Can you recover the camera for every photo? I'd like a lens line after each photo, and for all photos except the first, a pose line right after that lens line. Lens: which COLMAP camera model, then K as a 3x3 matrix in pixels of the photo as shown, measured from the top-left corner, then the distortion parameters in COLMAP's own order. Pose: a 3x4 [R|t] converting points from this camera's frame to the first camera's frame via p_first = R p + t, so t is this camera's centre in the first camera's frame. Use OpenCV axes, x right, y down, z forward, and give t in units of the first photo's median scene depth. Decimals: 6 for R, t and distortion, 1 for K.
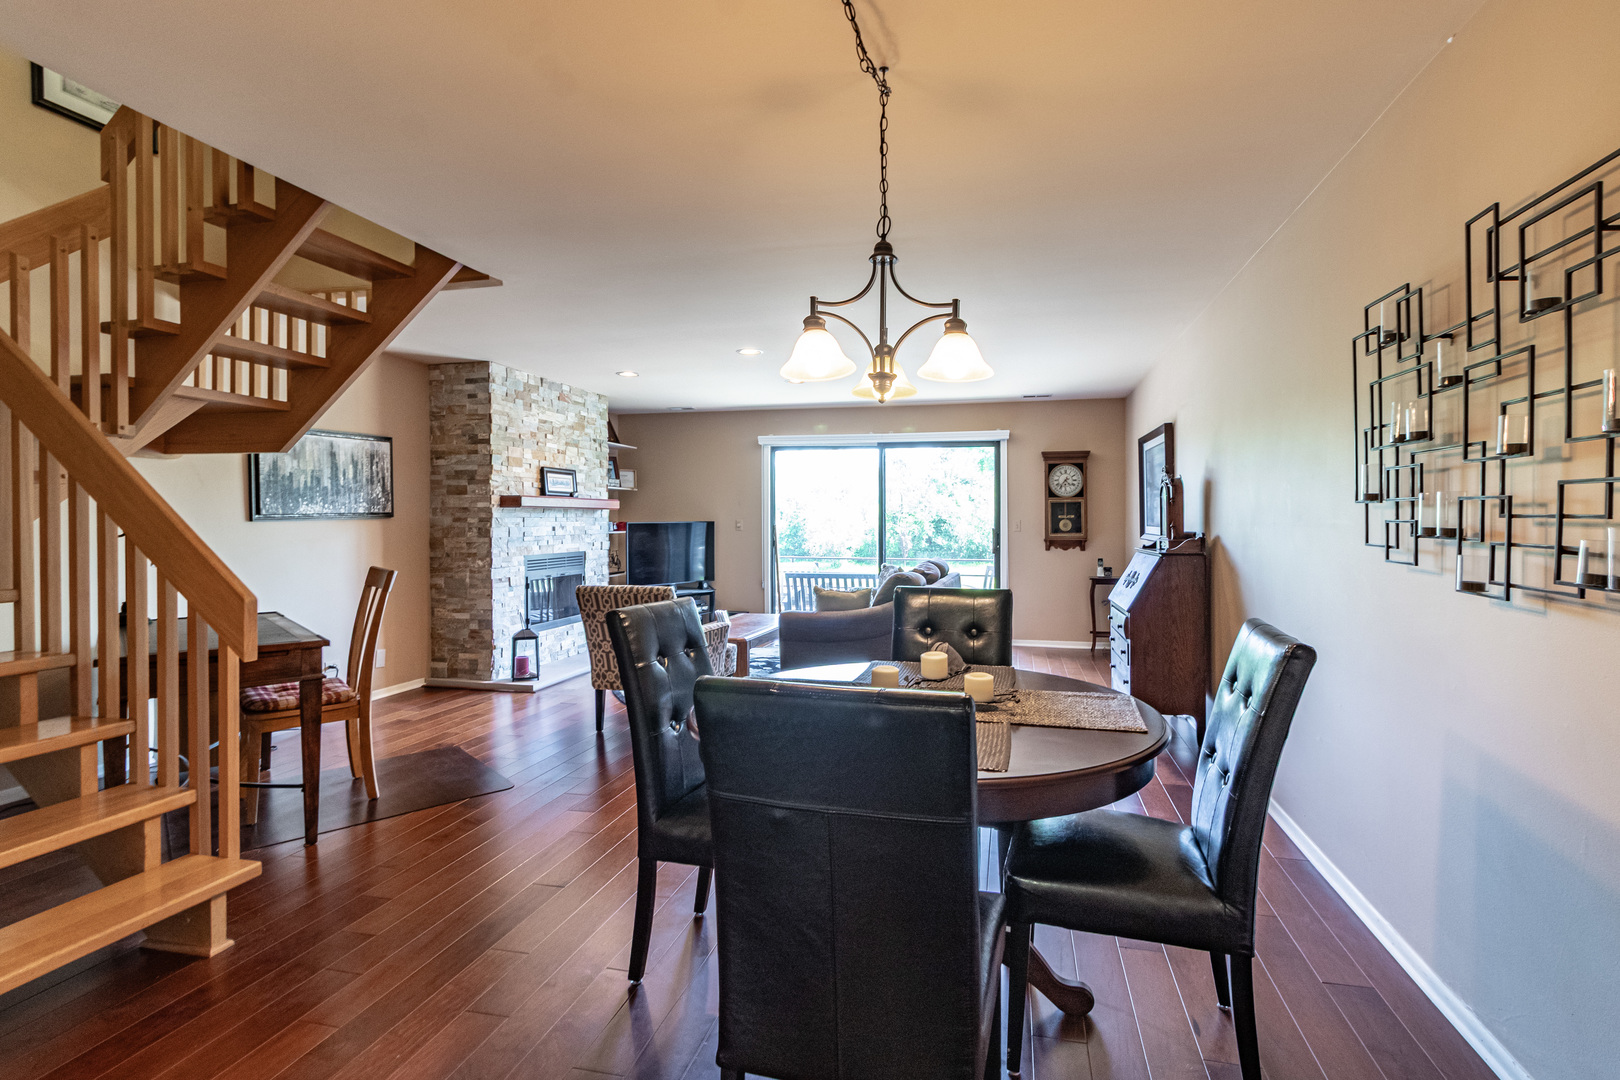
lens RADIAL K [[809.2, 0, 804.9], [0, 809.2, 534.0], [0, 0, 1]] dist [0.002514, 0.000571]
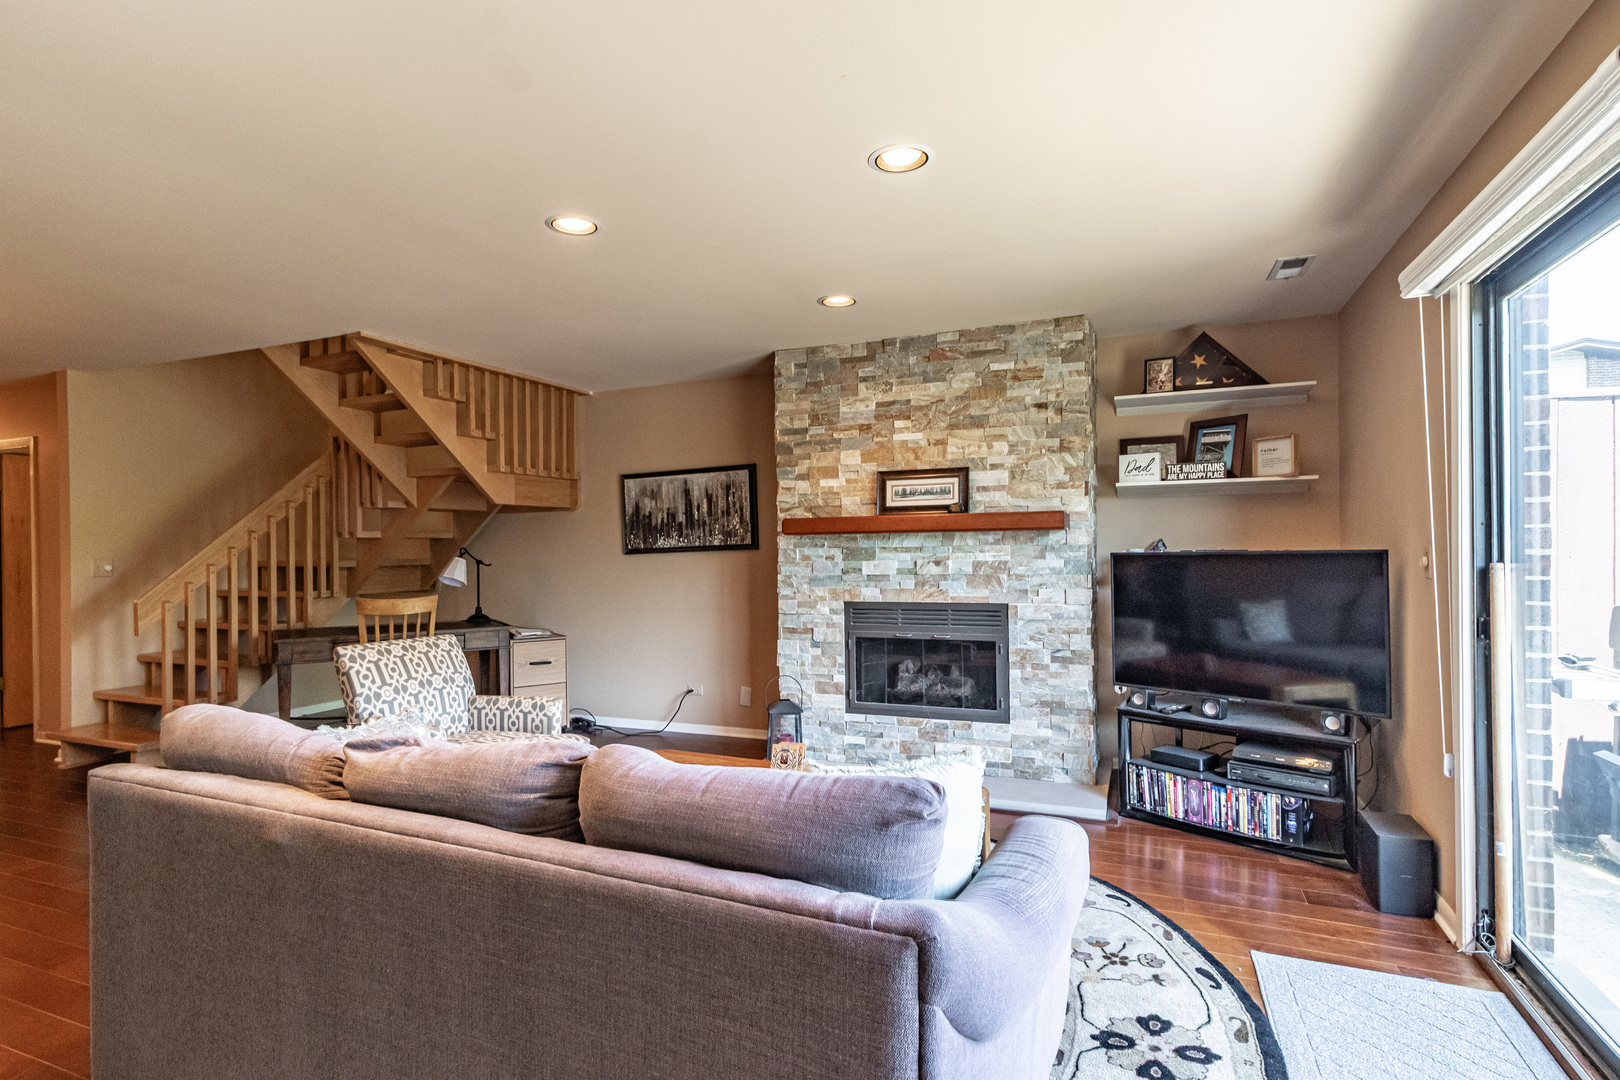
lens RADIAL K [[809.2, 0, 809.7], [0, 809.2, 538.7], [0, 0, 1]] dist [0.002514, 0.000571]
pose [[-0.140759, -0.012727, -0.989962, 0.349254], [-0.005224, 0.999913, -0.012112, -0.018609], [0.990030, 0.003466, -0.140813, 1.028110]]
